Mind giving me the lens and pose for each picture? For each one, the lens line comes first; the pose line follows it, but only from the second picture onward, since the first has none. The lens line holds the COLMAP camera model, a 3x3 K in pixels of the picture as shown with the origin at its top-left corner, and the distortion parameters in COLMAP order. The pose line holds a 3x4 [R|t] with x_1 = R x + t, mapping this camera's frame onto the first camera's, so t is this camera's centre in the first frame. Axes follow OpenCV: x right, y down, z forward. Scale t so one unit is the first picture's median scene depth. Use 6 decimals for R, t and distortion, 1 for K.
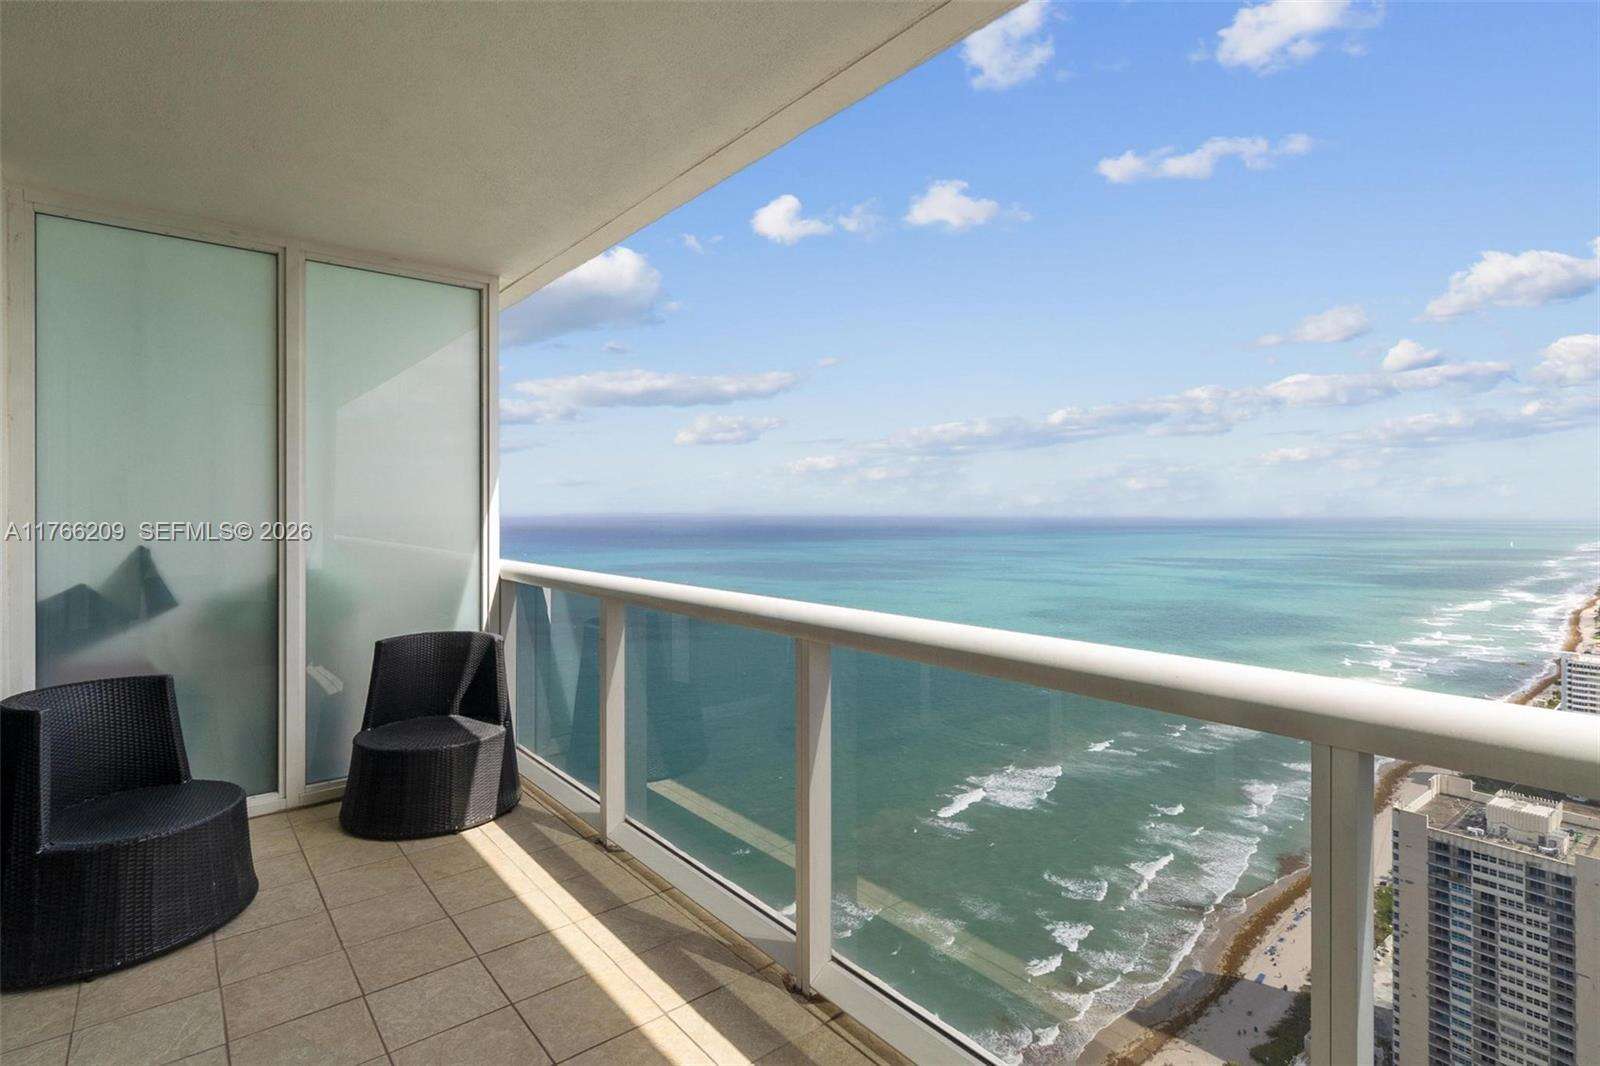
lens RADIAL K [[758.3, 0, 797.7], [0, 758.3, 521.0], [0, 0, 1]] dist [0.008374, 0.000483]
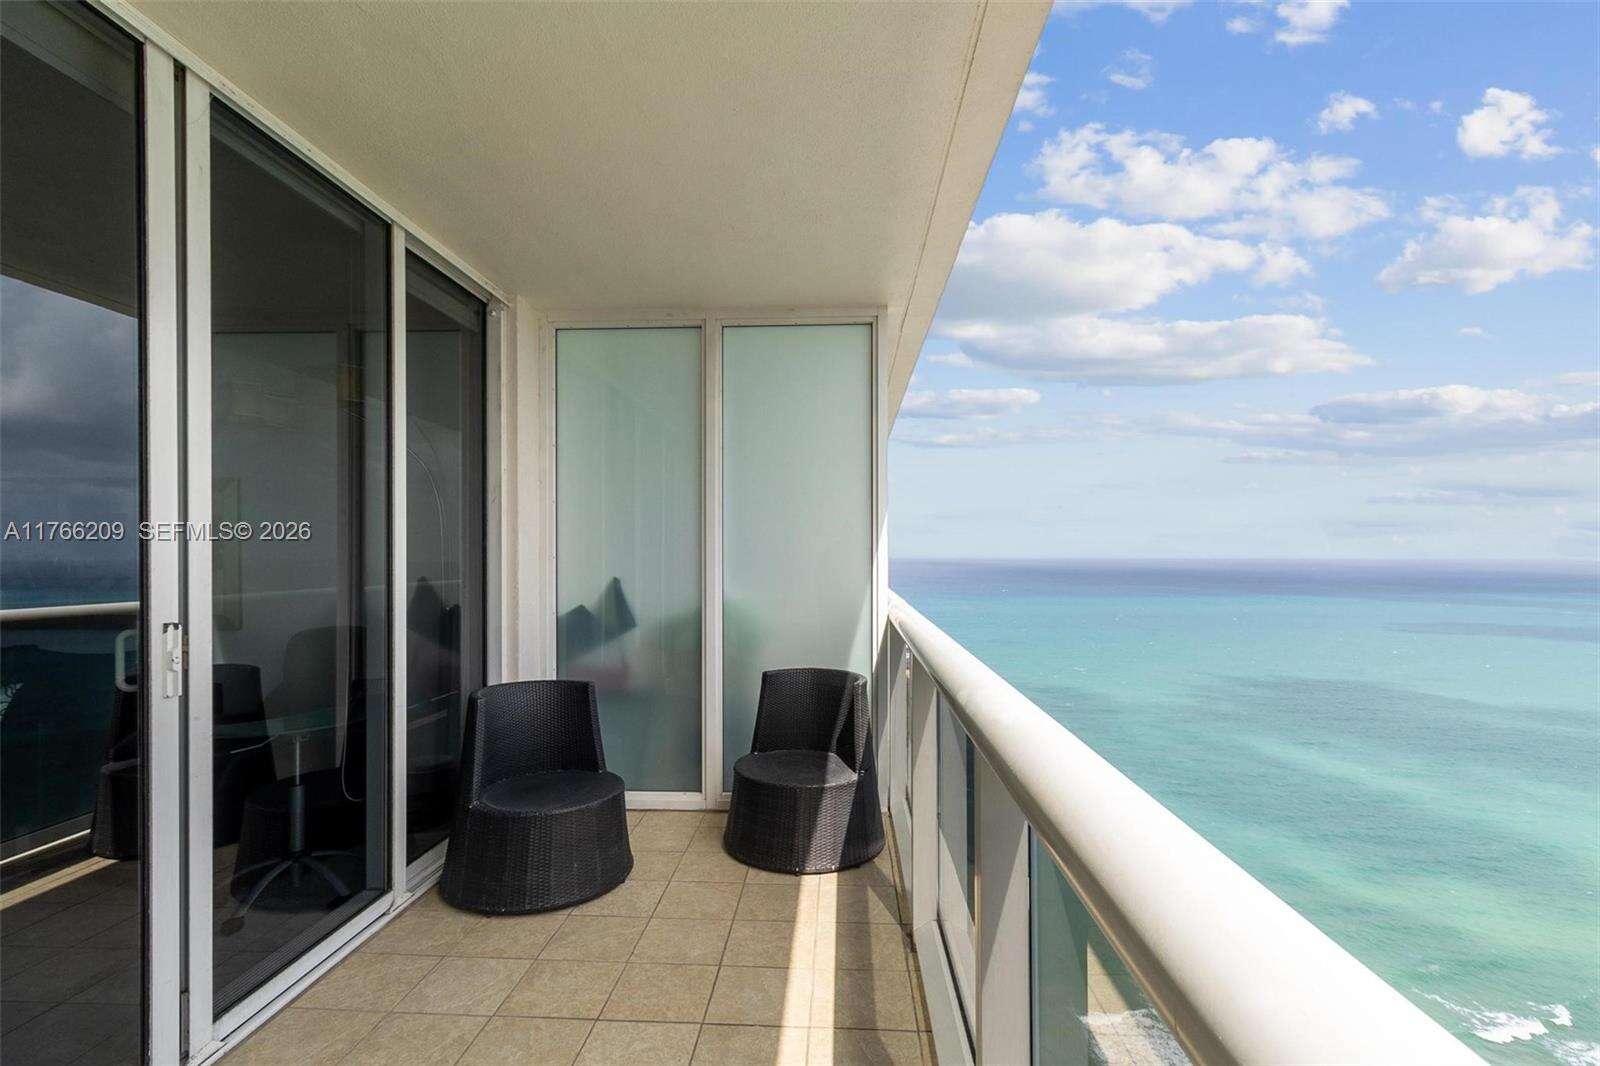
lens RADIAL K [[758.3, 0, 804.9], [0, 758.3, 557.0], [0, 0, 1]] dist [0.008374, 0.000483]
pose [[0.741538, 0.014532, -0.670754, 0.216164], [-0.004987, 0.999857, 0.016150, -0.022746], [0.670893, -0.008631, 0.741504, 0.264597]]
